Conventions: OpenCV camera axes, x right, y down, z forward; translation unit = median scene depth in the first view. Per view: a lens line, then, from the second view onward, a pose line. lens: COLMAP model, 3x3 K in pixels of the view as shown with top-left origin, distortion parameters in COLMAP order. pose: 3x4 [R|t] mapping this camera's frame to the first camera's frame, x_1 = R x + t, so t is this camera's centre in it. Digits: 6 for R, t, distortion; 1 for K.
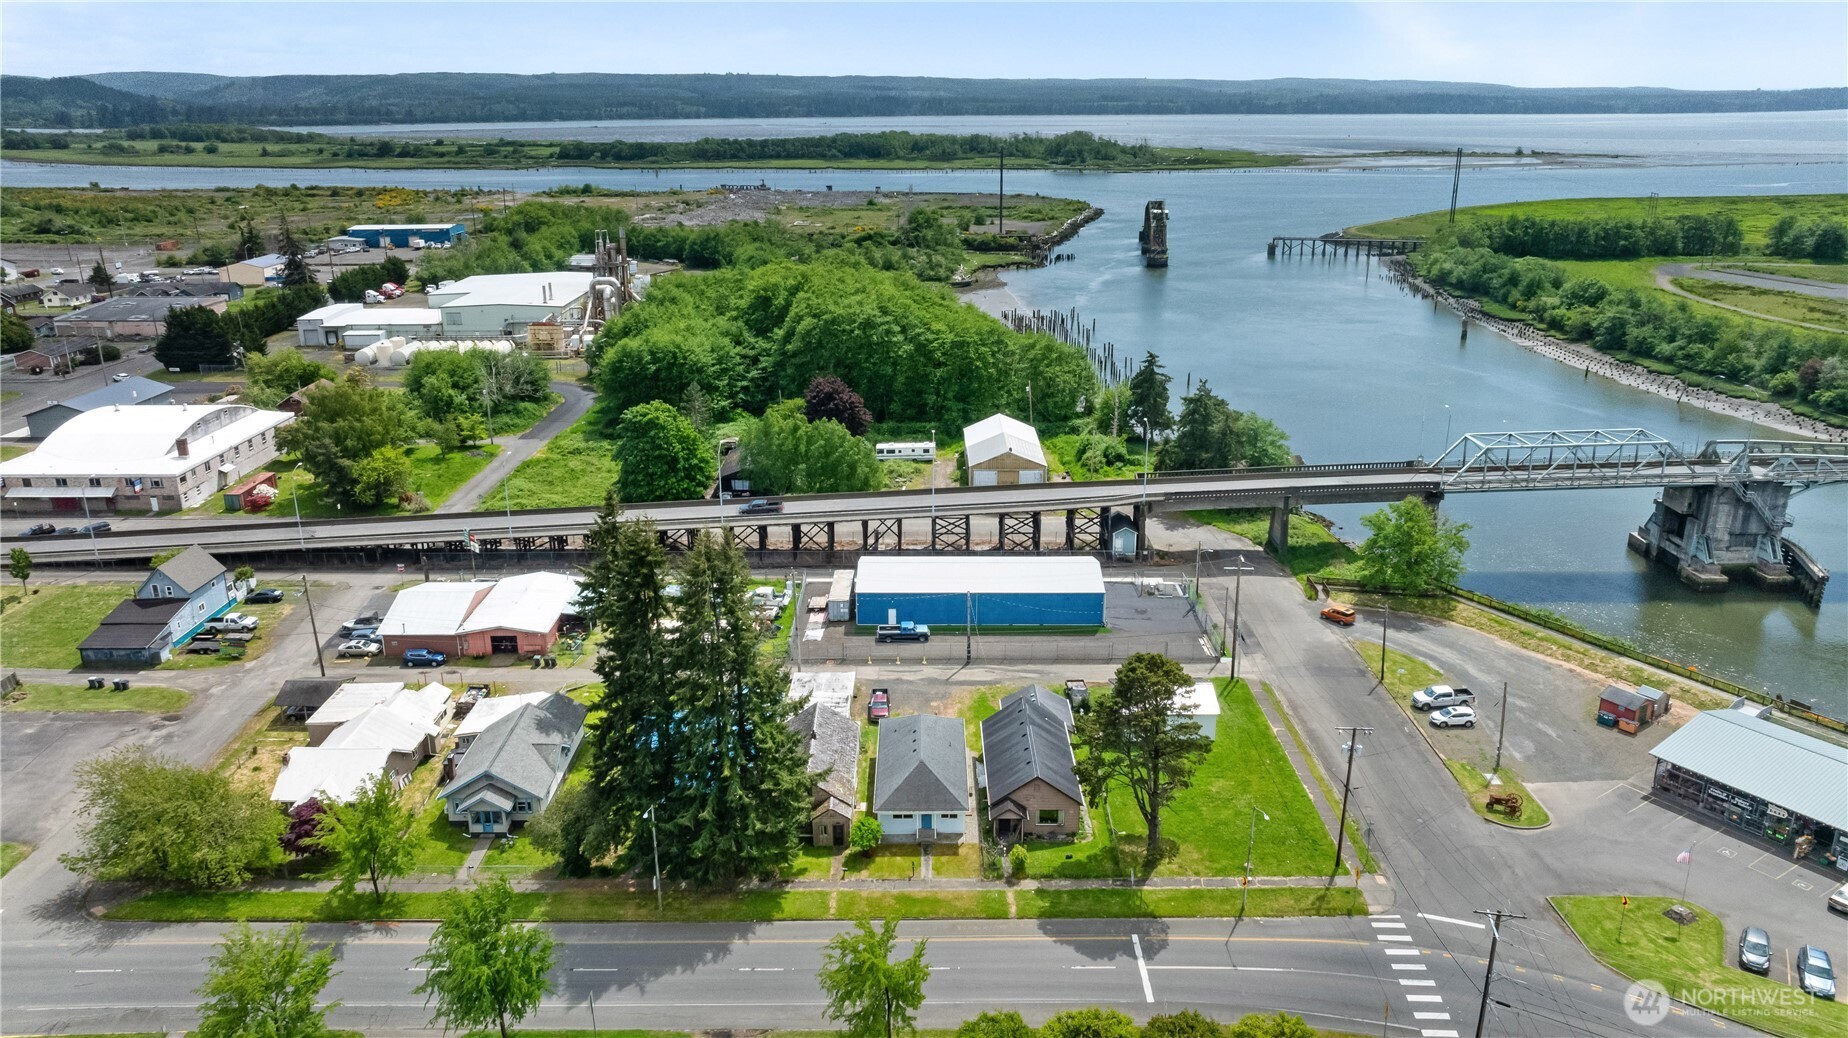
lens RADIAL K [[1289.5, 0, 924.0], [0, 1289.5, 519.0], [0, 0, 1]] dist [-0.000813, -0.002329]
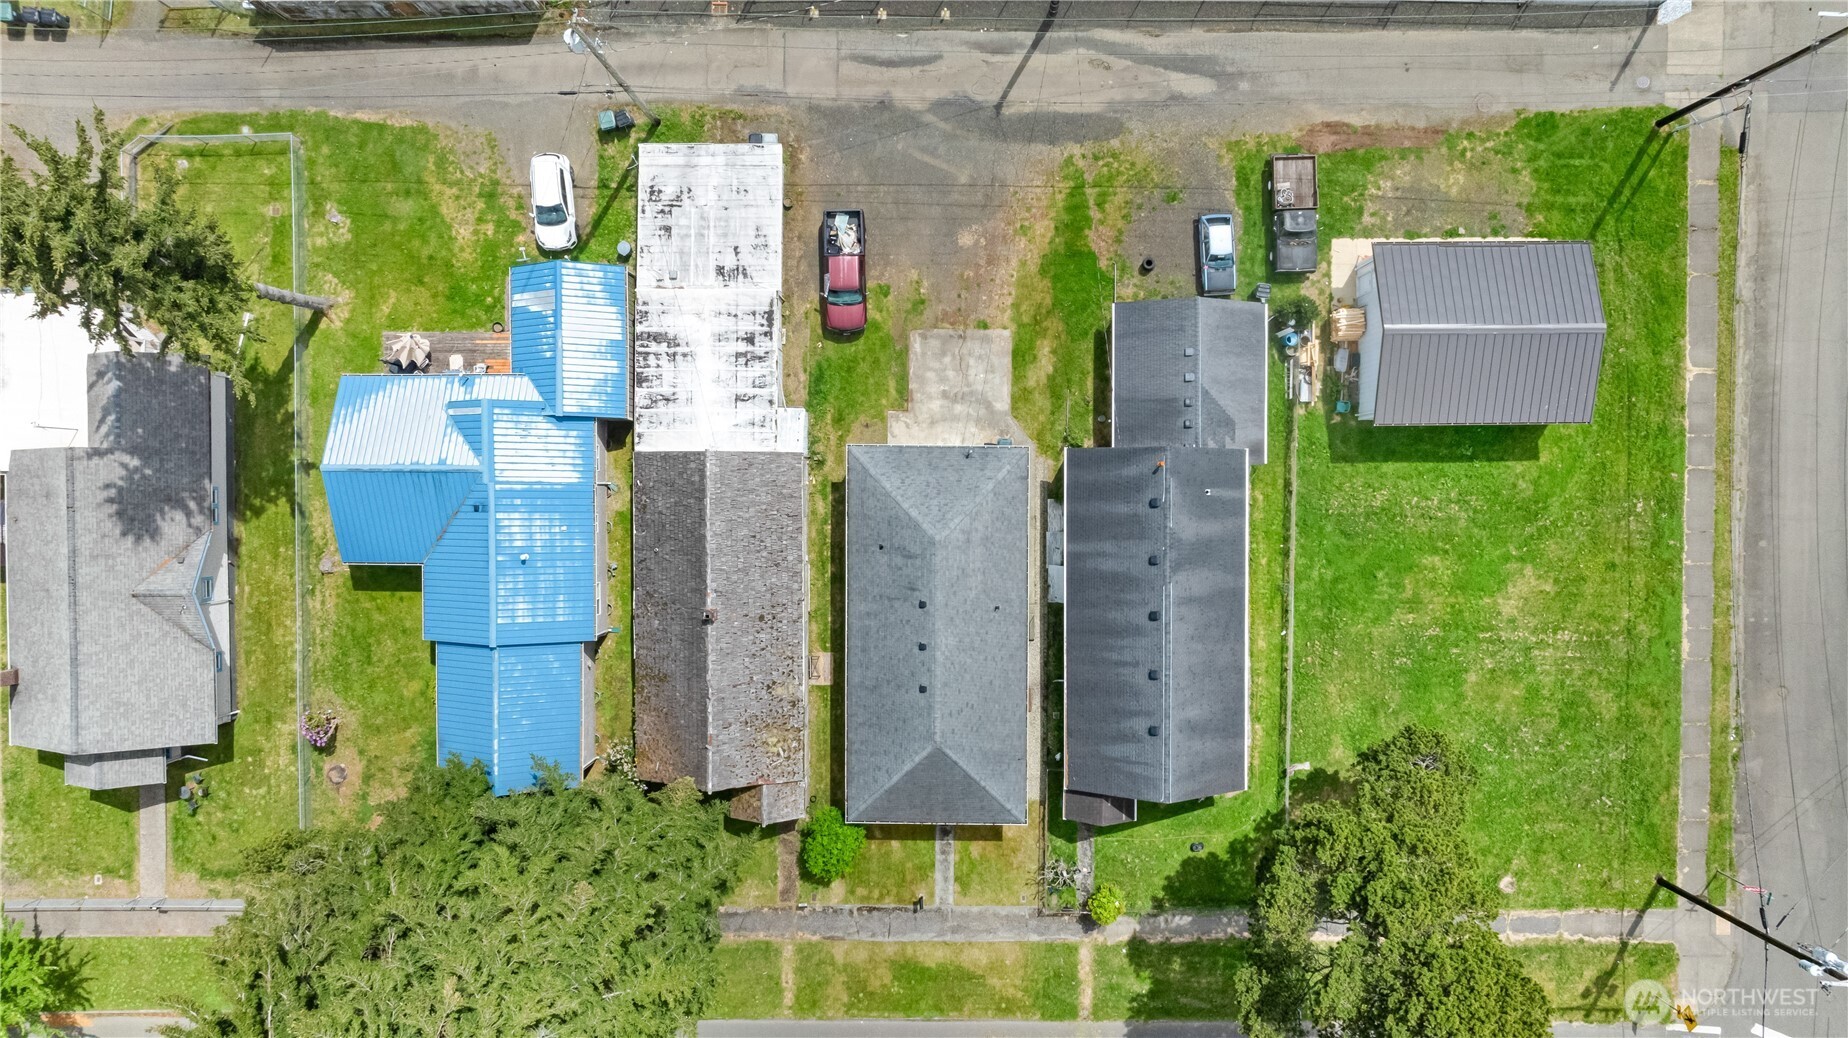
lens RADIAL K [[1292.7, 0, 924.0], [0, 1292.7, 519.0], [0, 0, 1]] dist [-0.042716, 0.055022]
pose [[0.999989, 0.004668, 0.000159, -0.005619], [-0.001532, 0.295761, 0.955261, -0.225456], [0.004412, -0.955251, 0.295765, 0.687288]]
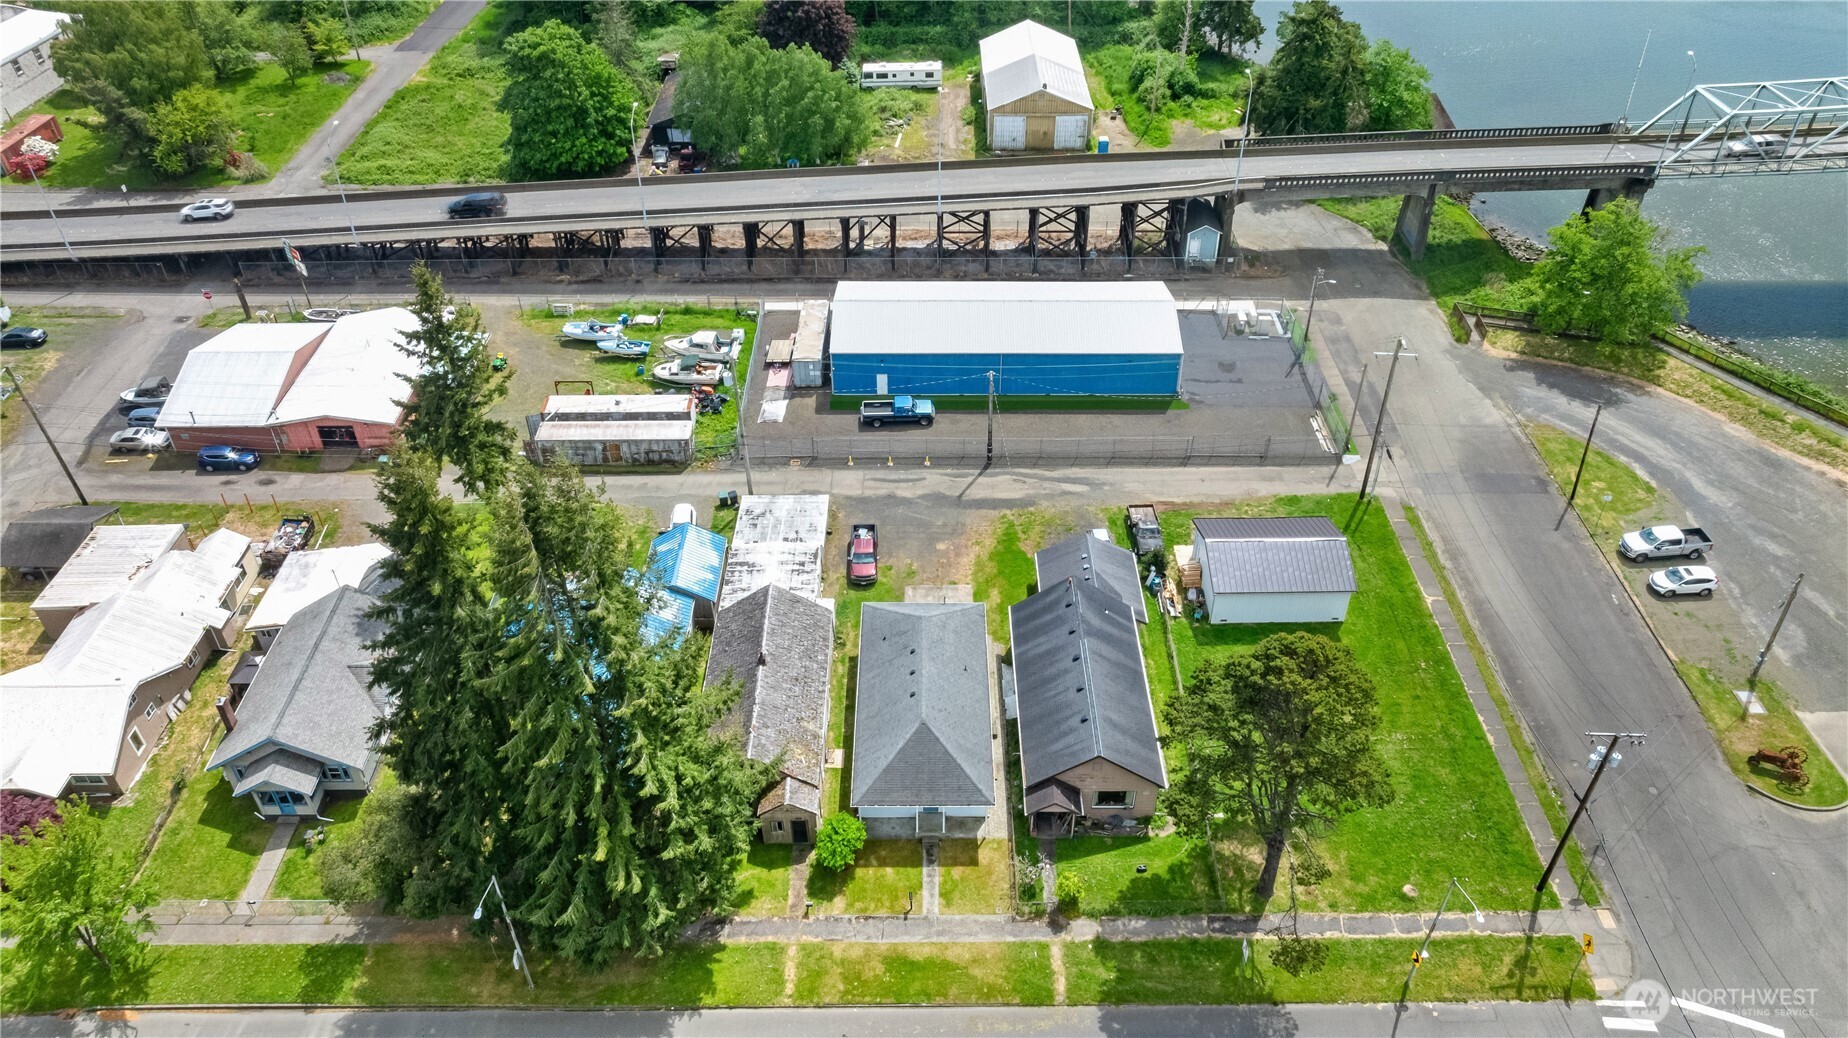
lens RADIAL K [[1292.7, 0, 924.0], [0, 1292.7, 519.0], [0, 0, 1]] dist [-0.042716, 0.055022]
pose [[0.999997, -0.000767, -0.002279, 0.000092], [0.001508, 0.938141, 0.346251, -0.101439], [0.001872, -0.346254, 0.938139, 0.305438]]
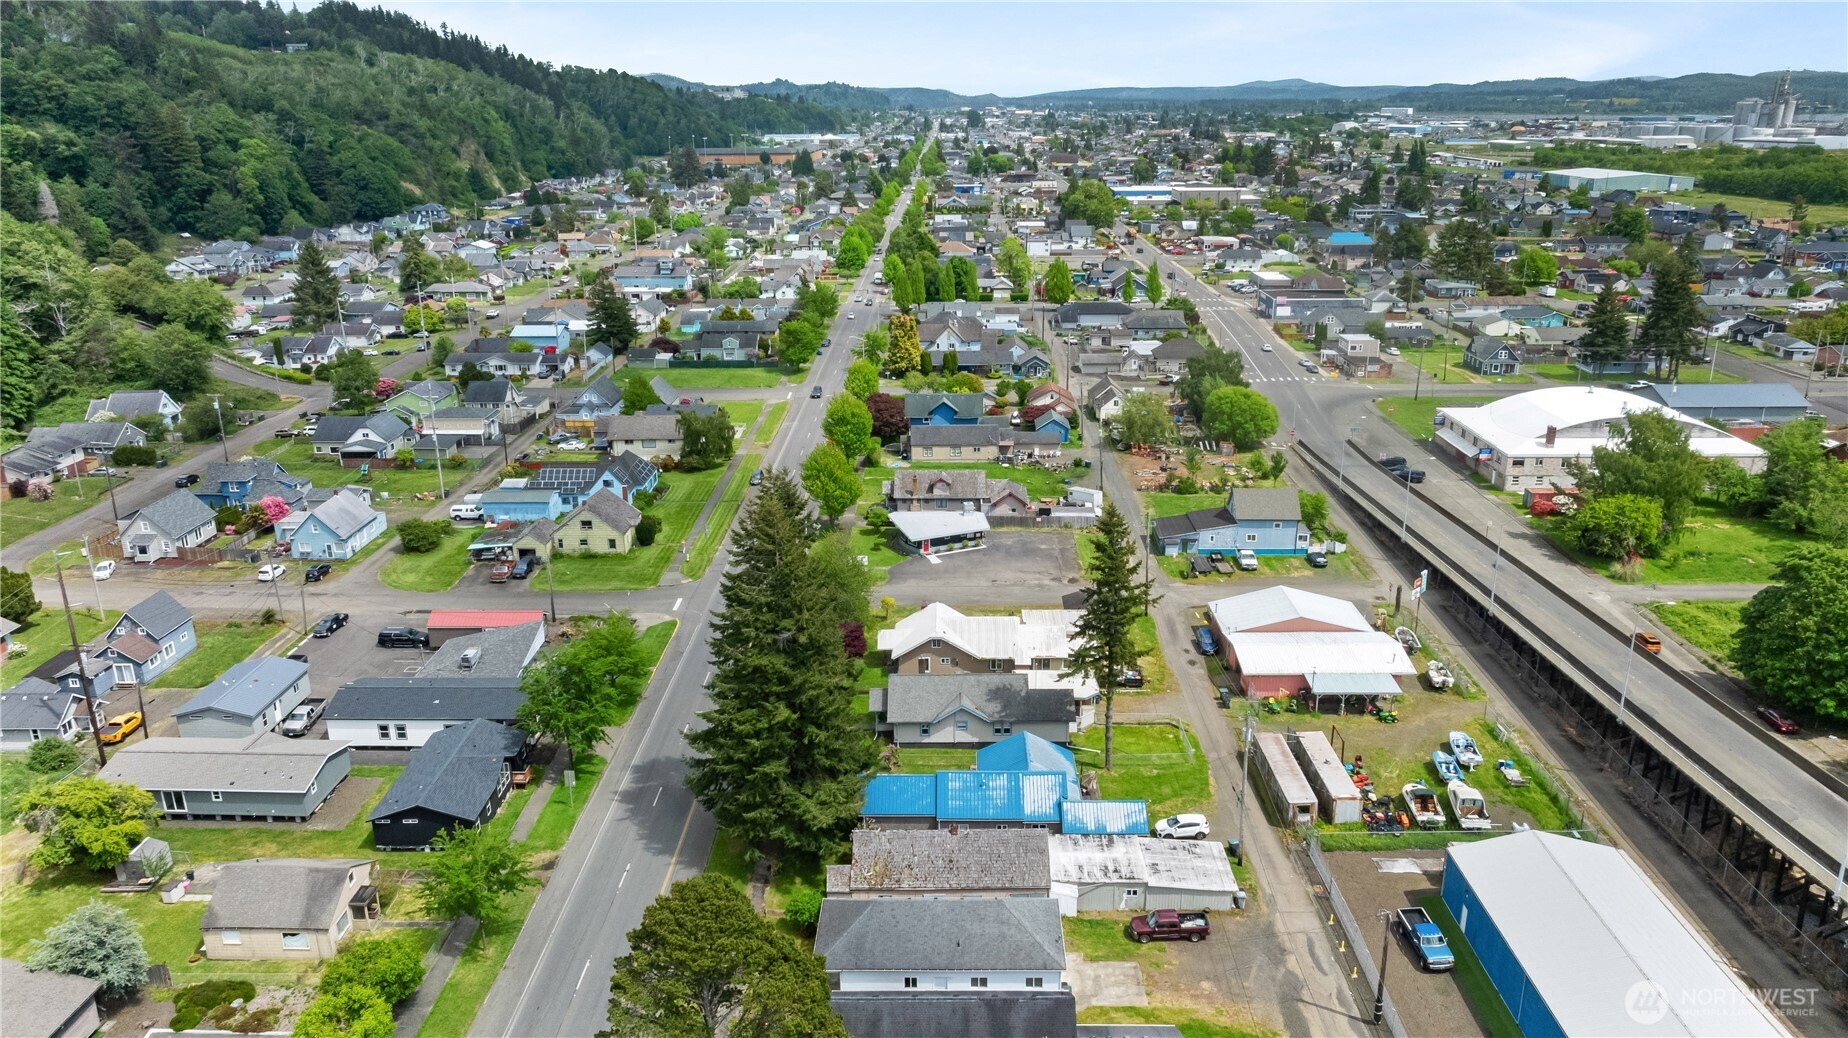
lens RADIAL K [[1292.7, 0, 924.0], [0, 1292.7, 519.0], [0, 0, 1]] dist [-0.042716, 0.055022]
pose [[-0.019154, 0.312580, -0.949698, 0.490986], [-0.304727, 0.902854, 0.303308, -0.197536], [0.952247, 0.295208, 0.077958, 0.659577]]
